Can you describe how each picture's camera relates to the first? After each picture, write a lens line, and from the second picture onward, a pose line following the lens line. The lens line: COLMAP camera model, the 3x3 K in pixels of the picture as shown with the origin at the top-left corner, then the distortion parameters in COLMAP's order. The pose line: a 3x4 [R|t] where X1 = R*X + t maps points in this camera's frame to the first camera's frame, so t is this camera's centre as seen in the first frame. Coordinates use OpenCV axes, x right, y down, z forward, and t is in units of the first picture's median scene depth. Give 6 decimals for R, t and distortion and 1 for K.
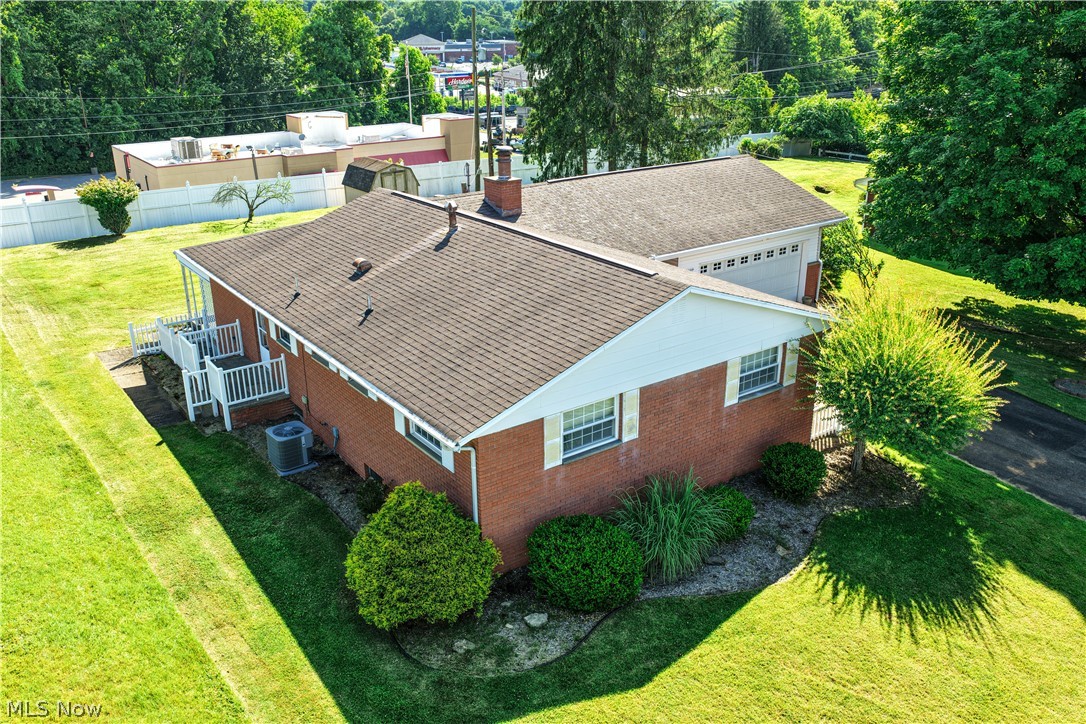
lens RADIAL K [[894.3, 0, 543.0], [0, 894.3, 362.0], [0, 0, 1]] dist [-0.006727, 0.012058]
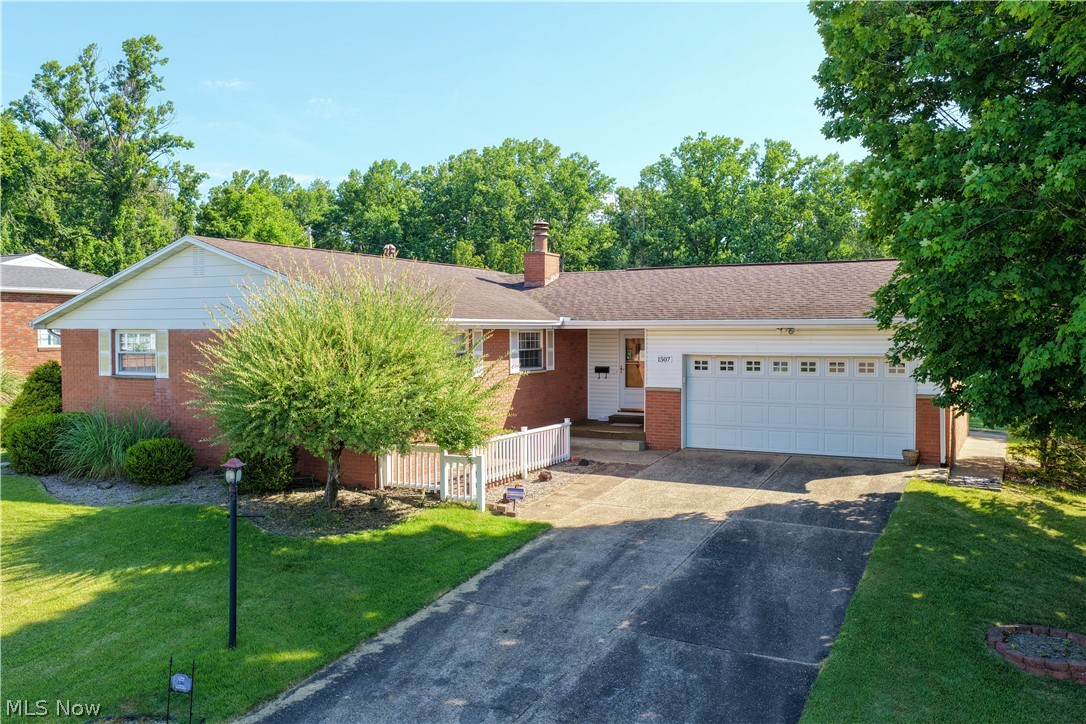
lens RADIAL K [[896.0, 0, 543.0], [0, 896.0, 362.0], [0, 0, 1]] dist [-0.004392, 0.001387]
pose [[0.446749, 0.036093, -0.893931, 1.309370], [-0.327048, 0.936620, -0.125628, 0.054225], [0.832739, 0.348483, 0.430238, 0.918588]]
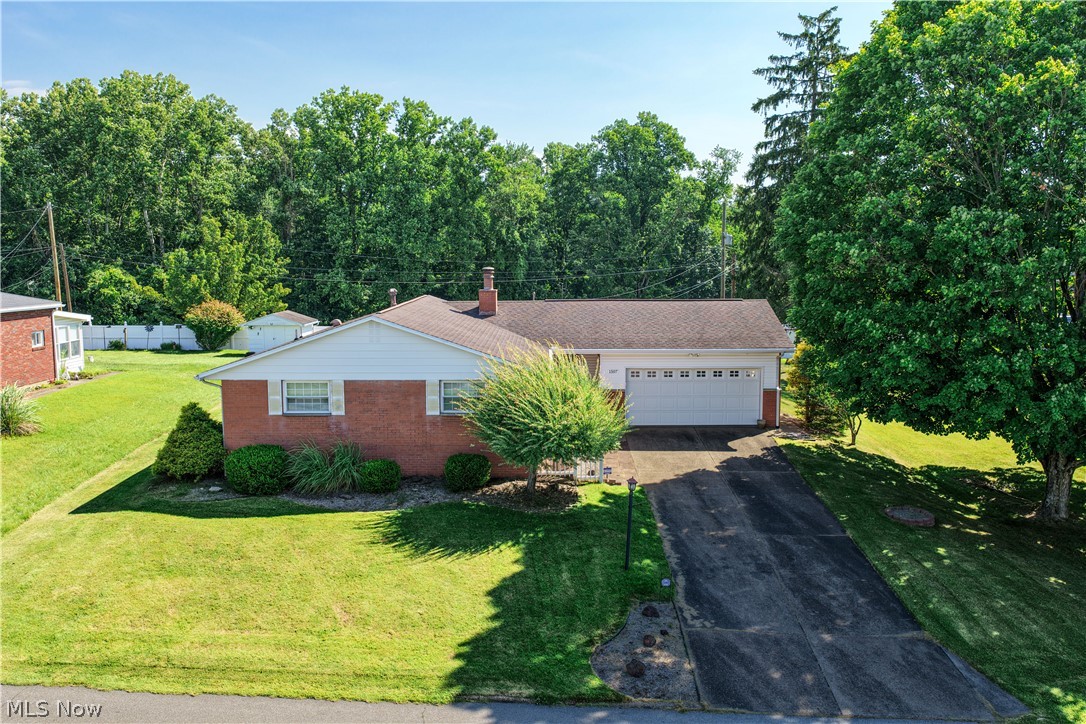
lens RADIAL K [[896.0, 0, 543.0], [0, 896.0, 362.0], [0, 0, 1]] dist [-0.004392, 0.001387]
pose [[0.809745, 0.075796, -0.581866, 1.281719], [-0.215774, 0.960607, -0.175146, 0.195246], [0.545669, 0.267375, 0.794202, -0.052065]]
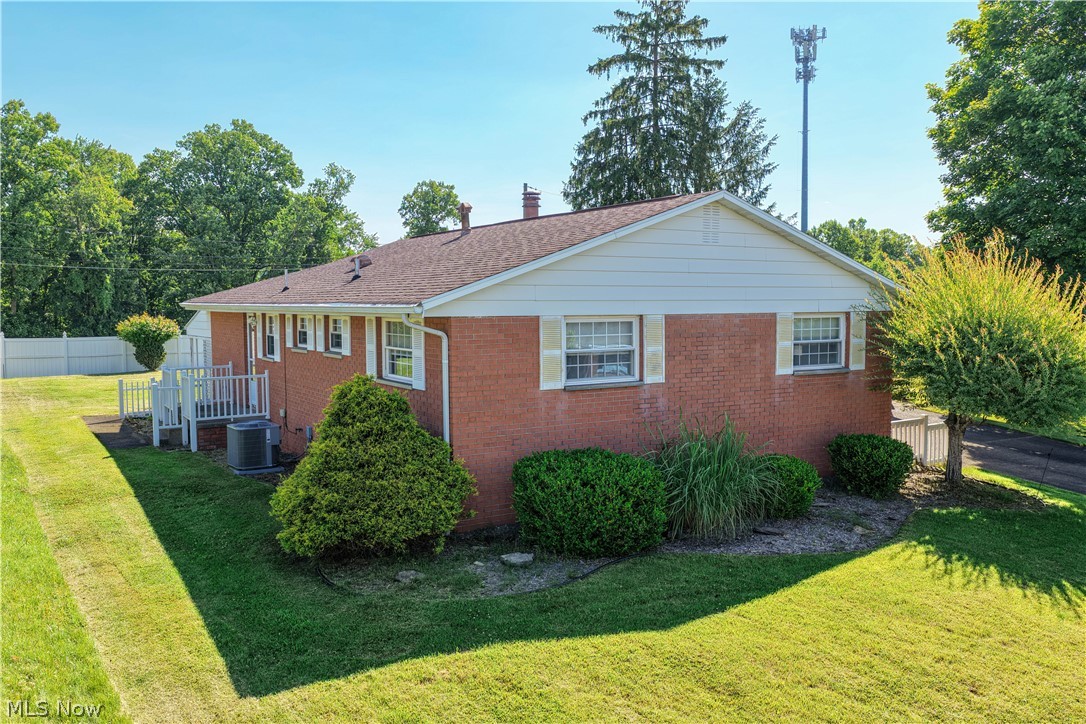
lens RADIAL K [[894.3, 0, 543.0], [0, 894.3, 362.0], [0, 0, 1]] dist [-0.006727, 0.012058]
pose [[0.997244, 0.006850, -0.073877, 0.058219], [-0.028510, 0.954663, -0.296321, 0.310269], [0.068498, 0.297610, 0.952227, 0.236386]]
